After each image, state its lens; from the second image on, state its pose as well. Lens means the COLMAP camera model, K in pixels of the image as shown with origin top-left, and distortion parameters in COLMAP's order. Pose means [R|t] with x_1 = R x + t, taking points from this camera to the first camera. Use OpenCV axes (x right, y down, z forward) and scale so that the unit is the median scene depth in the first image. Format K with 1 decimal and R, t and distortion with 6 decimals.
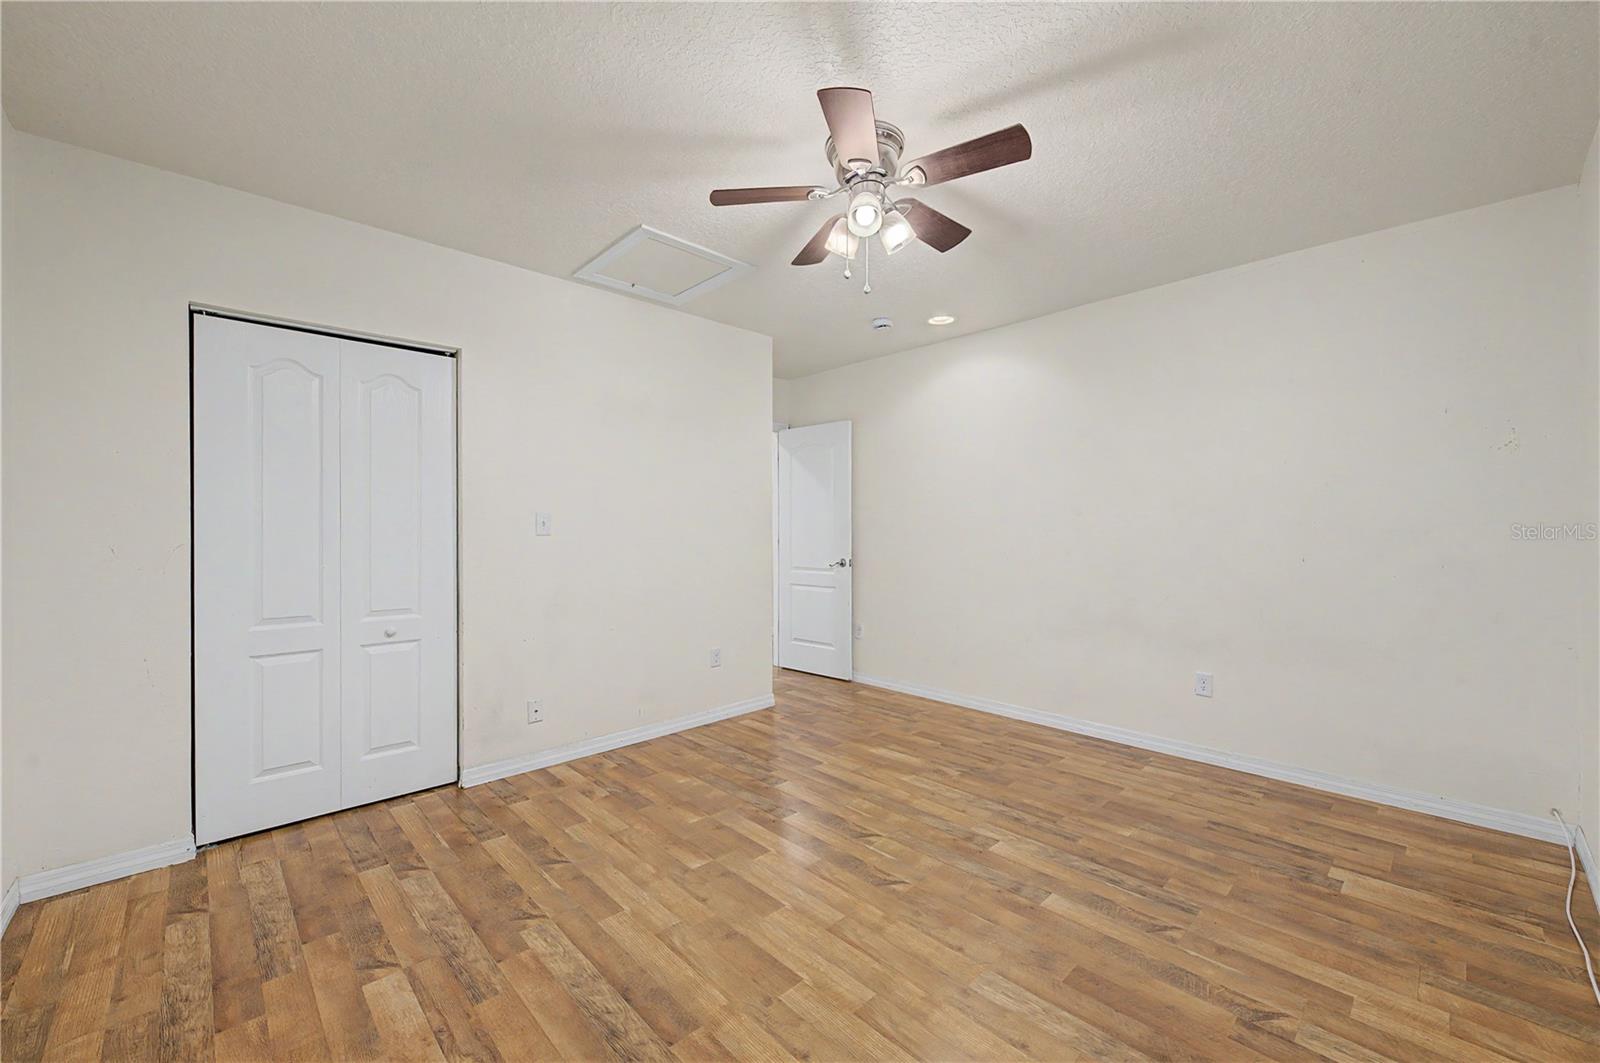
lens RADIAL K [[634.7, 0, 800.6], [0, 634.7, 532.0], [0, 0, 1]] dist [0.003929, 0.000111]
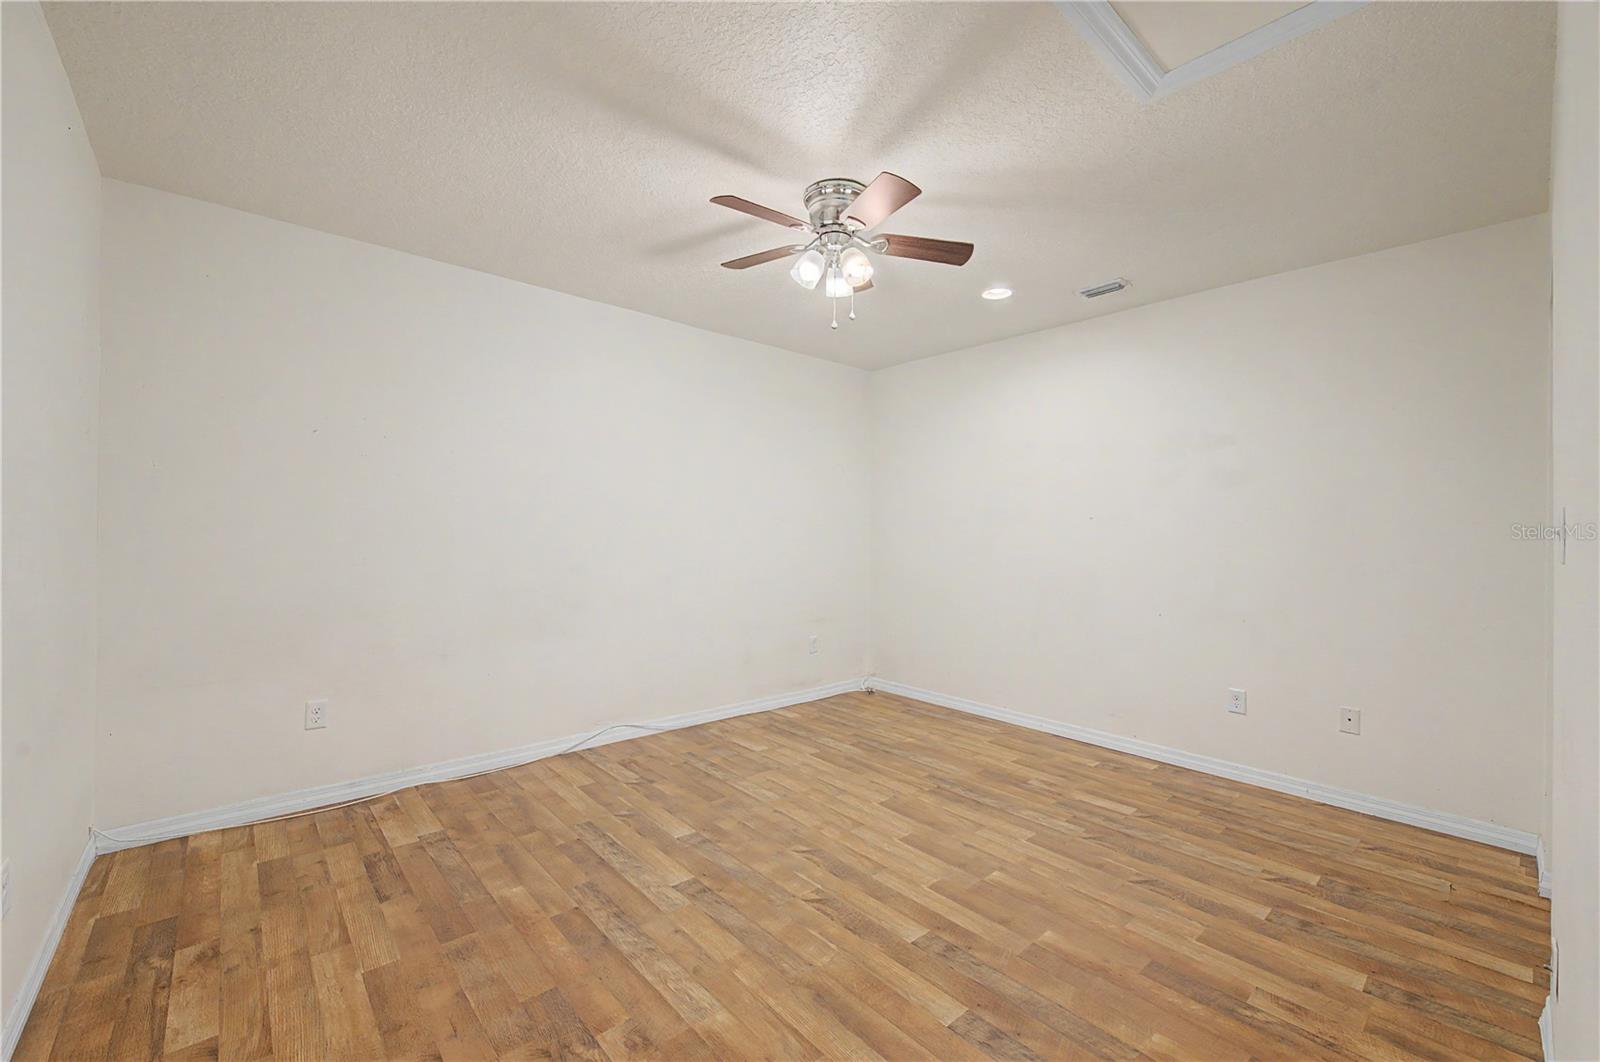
lens RADIAL K [[634.7, 0, 800.2], [0, 634.7, 542.8], [0, 0, 1]] dist [0.003929, 0.000111]
pose [[-0.999081, -0.012101, 0.041108, 0.111256], [-0.011135, 0.999659, 0.023638, -0.019418], [-0.041380, 0.023159, -0.998875, 2.019599]]
